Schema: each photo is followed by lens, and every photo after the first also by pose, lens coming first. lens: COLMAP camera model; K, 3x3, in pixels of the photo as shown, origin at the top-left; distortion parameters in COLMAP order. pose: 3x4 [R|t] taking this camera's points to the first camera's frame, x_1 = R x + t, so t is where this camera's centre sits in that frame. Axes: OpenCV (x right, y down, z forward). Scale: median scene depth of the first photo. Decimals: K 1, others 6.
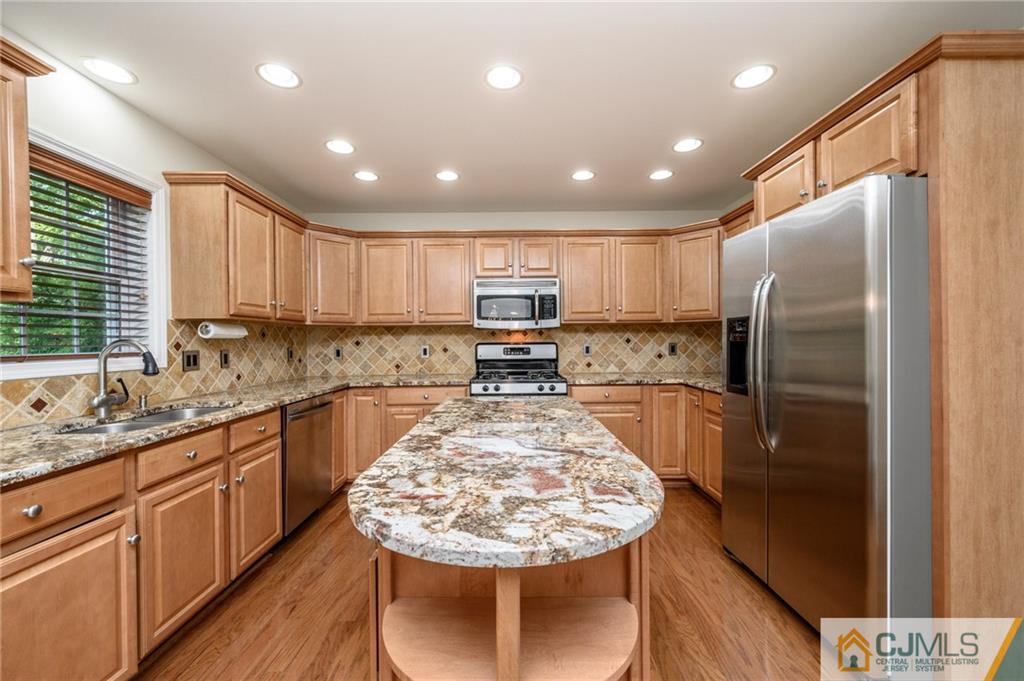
lens RADIAL K [[403.6, 0, 512.0], [0, 403.6, 341.8], [0, 0, 1]] dist [-0.002102, 0.001274]
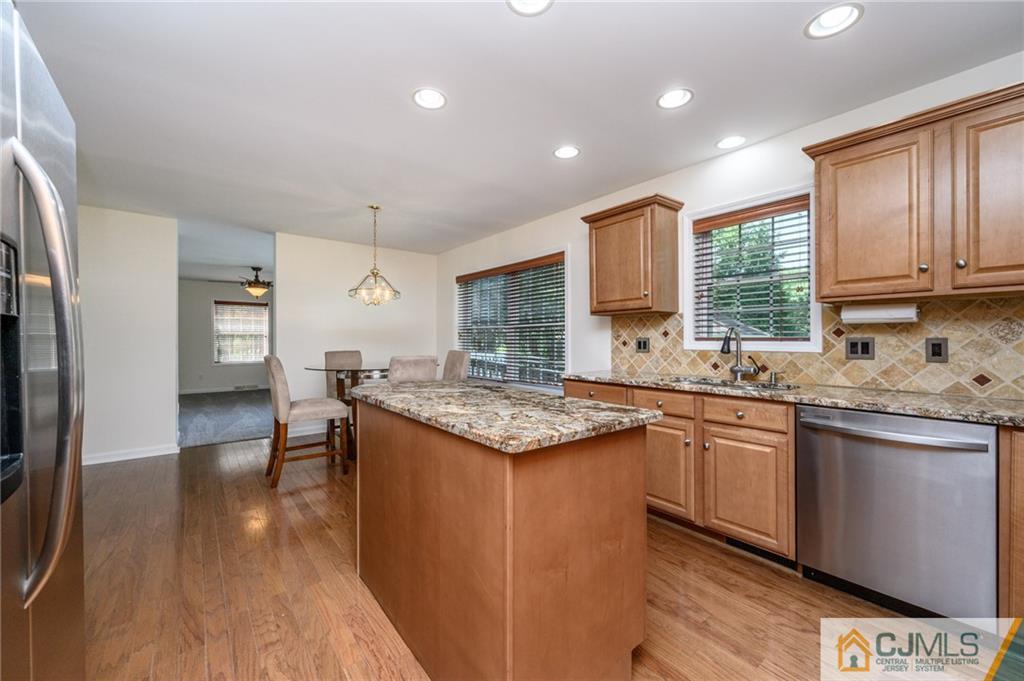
lens RADIAL K [[403.6, 0, 507.9], [0, 403.6, 341.5], [0, 0, 1]] dist [-0.002102, 0.001274]
pose [[-0.792504, 0.012359, -0.609741, 0.328432], [0.004522, 0.999886, 0.014391, 0.012794], [0.609850, 0.008648, -0.792470, 1.049005]]
